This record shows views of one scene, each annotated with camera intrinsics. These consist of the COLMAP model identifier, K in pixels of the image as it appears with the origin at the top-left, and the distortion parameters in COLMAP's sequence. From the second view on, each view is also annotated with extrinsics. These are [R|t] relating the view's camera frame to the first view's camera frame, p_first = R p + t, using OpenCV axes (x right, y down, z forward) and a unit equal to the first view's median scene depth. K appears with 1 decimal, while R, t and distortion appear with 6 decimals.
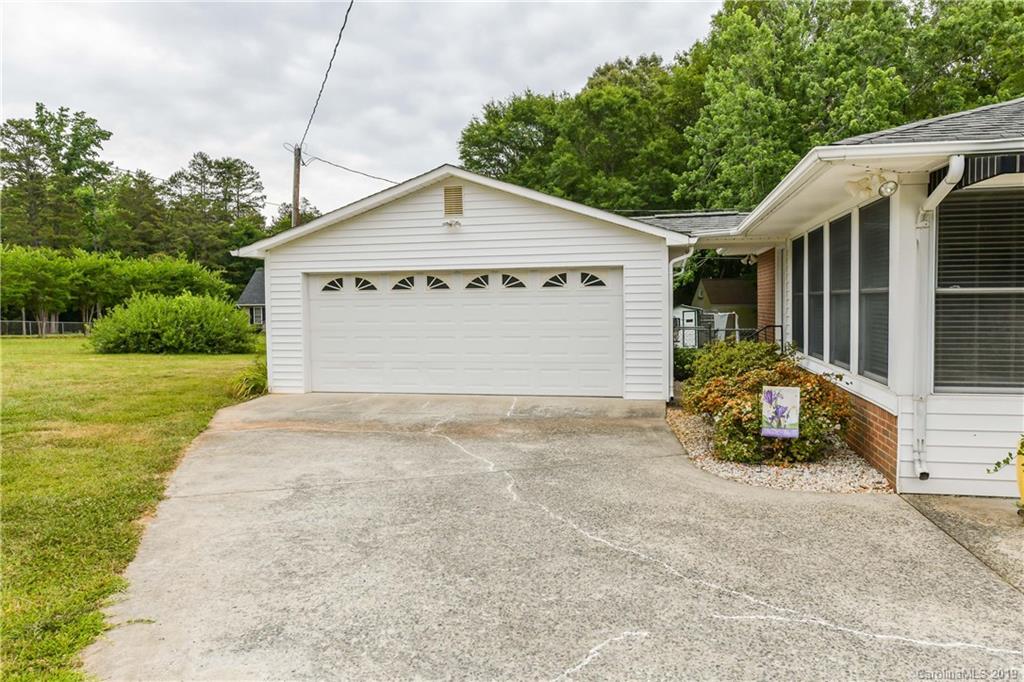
lens RADIAL K [[711.4, 0, 505.9], [0, 711.4, 340.4], [0, 0, 1]] dist [0.002528, -0.000238]
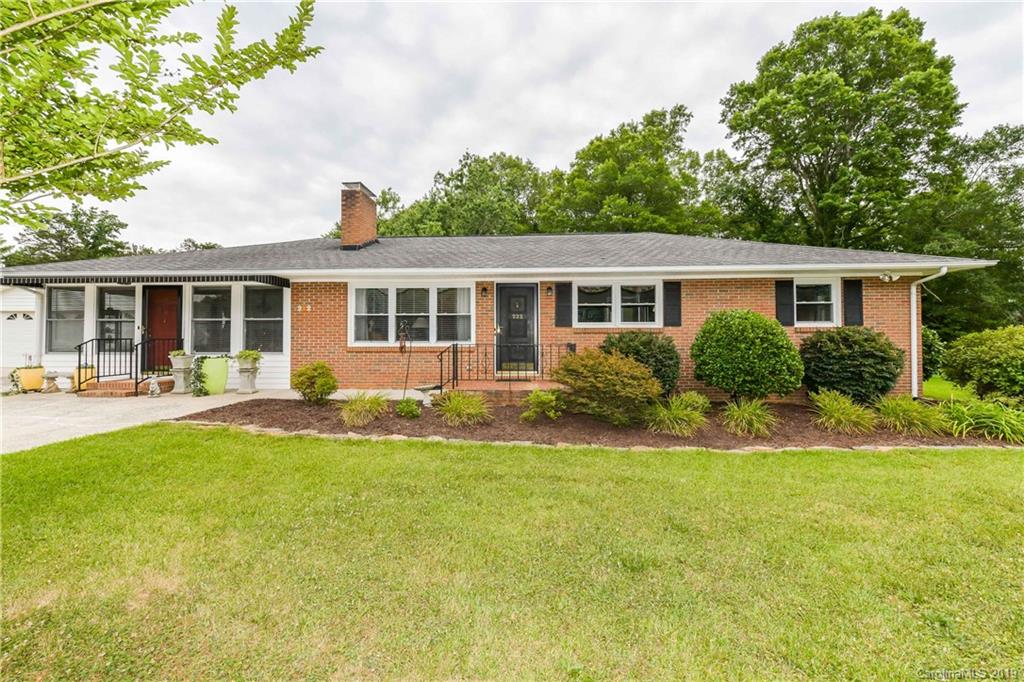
lens RADIAL K [[414.1, 0, 514.4], [0, 414.1, 328.4], [0, 0, 1]] dist [0.003326, -0.000097]
pose [[0.984198, 0.011143, 0.176718, 0.264005], [-0.000307, 0.998124, -0.061227, 0.008550], [-0.177069, 0.060205, 0.982355, -0.135652]]
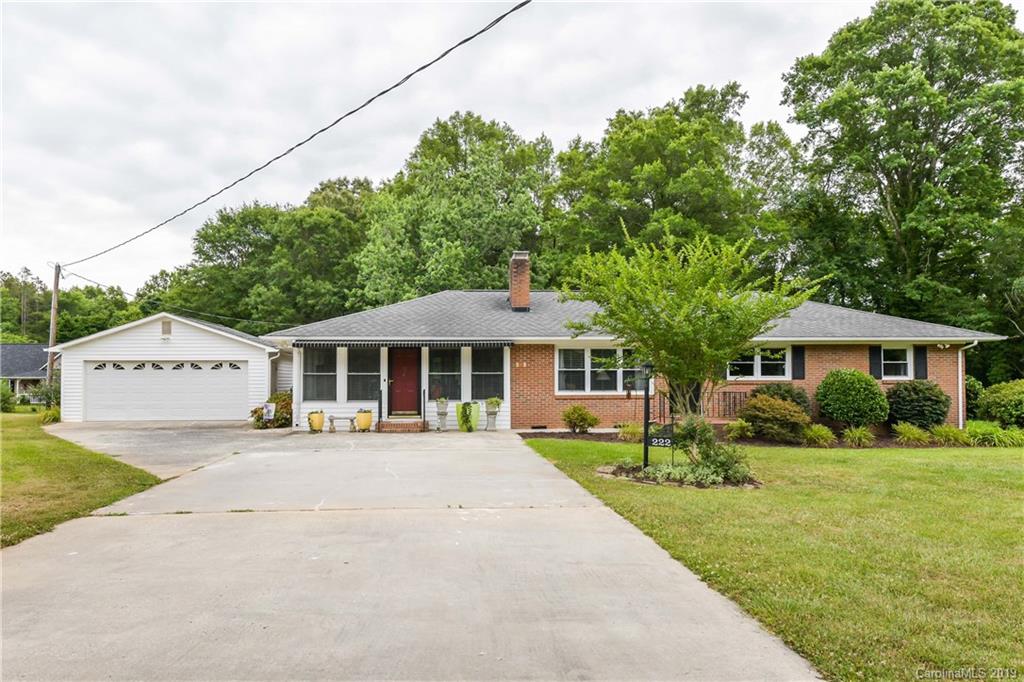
lens RADIAL K [[739.9, 0, 498.1], [0, 739.9, 365.5], [0, 0, 1]] dist [0.009298, 0.005734]
pose [[0.951990, 0.015357, 0.305744, 0.047854], [0.005940, 0.997626, -0.068606, 0.017877], [-0.306072, 0.067129, 0.949639, -0.344809]]
